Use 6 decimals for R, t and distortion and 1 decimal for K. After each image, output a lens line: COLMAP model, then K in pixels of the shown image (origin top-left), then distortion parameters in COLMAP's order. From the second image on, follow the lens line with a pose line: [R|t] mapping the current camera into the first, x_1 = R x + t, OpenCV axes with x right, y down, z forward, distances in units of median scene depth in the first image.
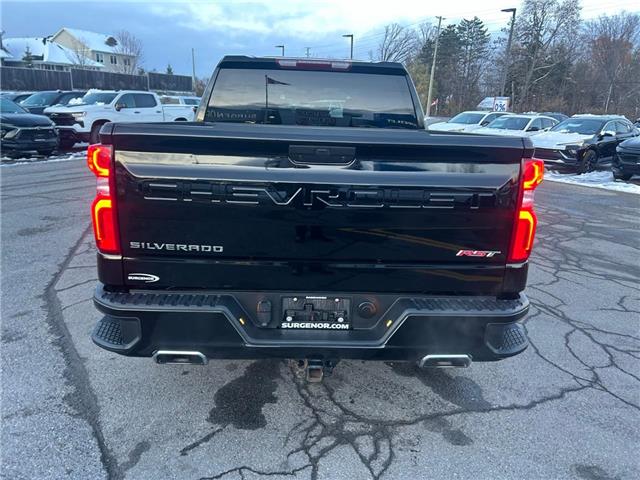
lens RADIAL K [[485.0, 0, 320.0], [0, 485.0, 240.0], [0, 0, 1]] dist [0.047438, -0.051687]
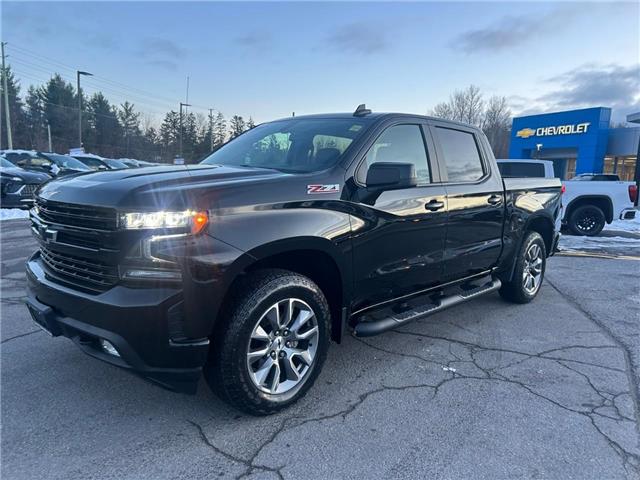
lens RADIAL K [[485.0, 0, 320.0], [0, 485.0, 240.0], [0, 0, 1]] dist [0.047438, -0.051687]
pose [[-0.700404, -0.162071, 0.695103, -0.217291], [0.118924, 0.933765, 0.337549, -0.150217], [-0.703770, 0.319085, -0.634738, 0.566940]]
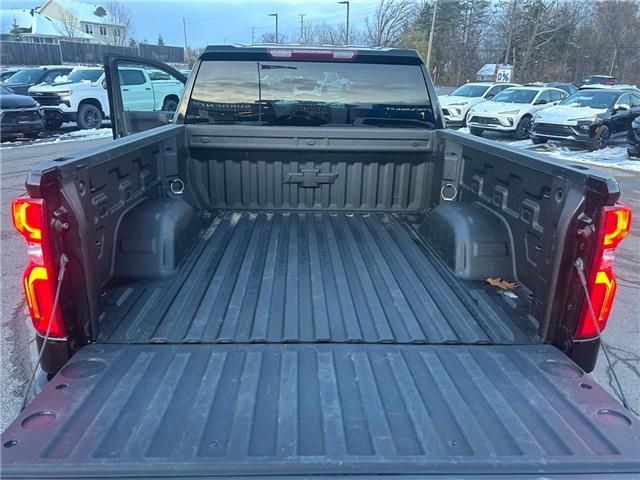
lens RADIAL K [[482.4, 0, 312.2], [0, 482.4, 239.9], [0, 0, 1]] dist [0.060323, -0.066091]
pose [[0.999876, -0.012369, -0.009714, -0.002144], [0.012921, 0.998175, 0.058992, -0.022183], [0.008967, -0.059110, 0.998211, 0.035213]]
